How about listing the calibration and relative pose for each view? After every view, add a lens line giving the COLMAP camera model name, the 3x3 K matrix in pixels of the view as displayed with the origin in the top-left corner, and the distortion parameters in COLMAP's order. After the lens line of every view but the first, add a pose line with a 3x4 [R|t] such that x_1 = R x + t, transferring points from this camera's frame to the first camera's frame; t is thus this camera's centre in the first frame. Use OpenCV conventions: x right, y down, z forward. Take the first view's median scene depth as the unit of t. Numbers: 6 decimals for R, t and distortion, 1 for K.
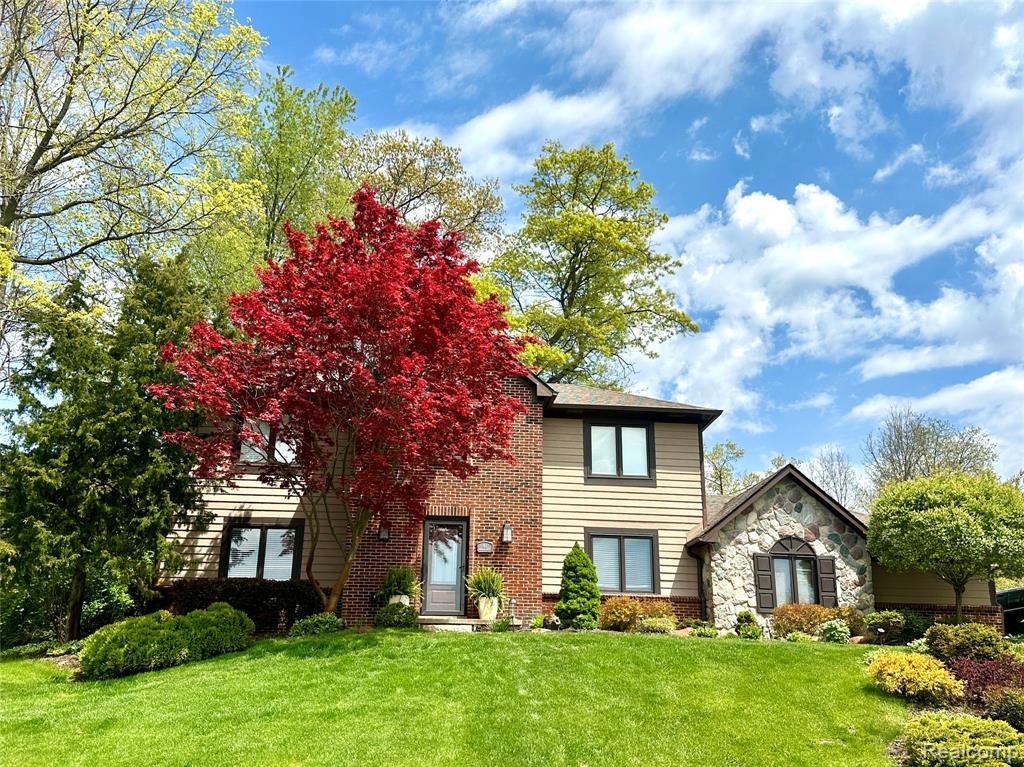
lens RADIAL K [[859.4, 0, 512.0], [0, 859.4, 383.5], [0, 0, 1]] dist [-0.040075, 0.000815]
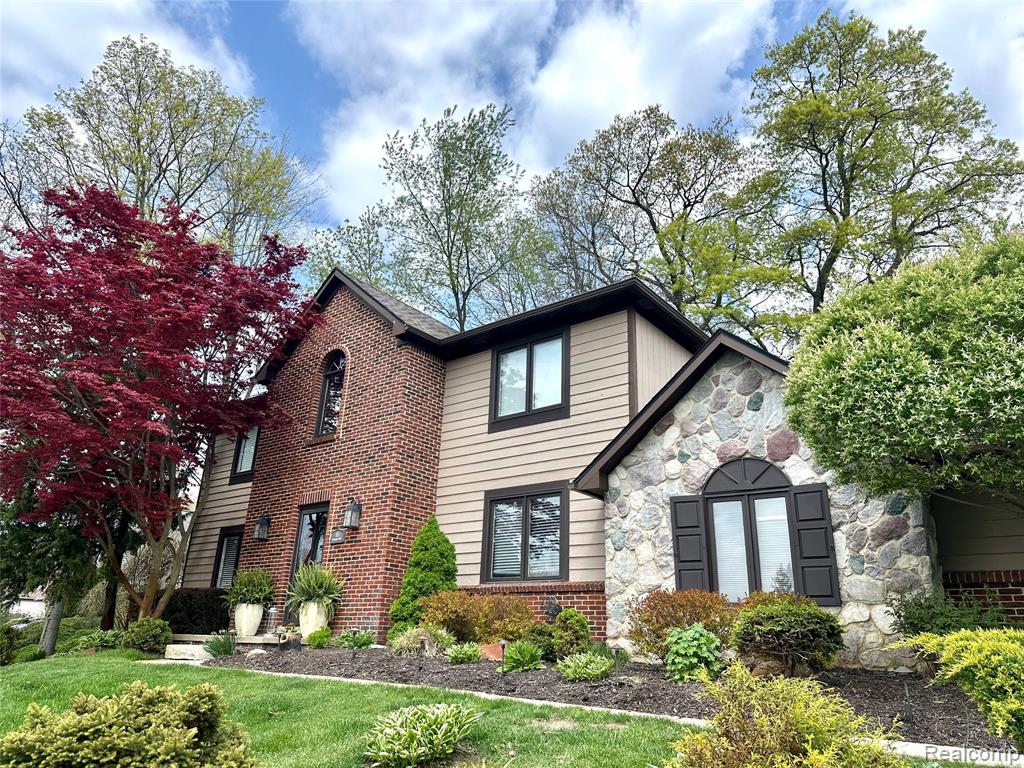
lens RADIAL K [[721.2, 0, 512.0], [0, 721.2, 384.0], [0, 0, 1]] dist [-0.002410, -0.000975]
pose [[0.766659, -0.224143, -0.601660, 0.497012], [0.197671, 0.973968, -0.110963, 0.156009], [0.610869, -0.033860, 0.791007, 0.557899]]
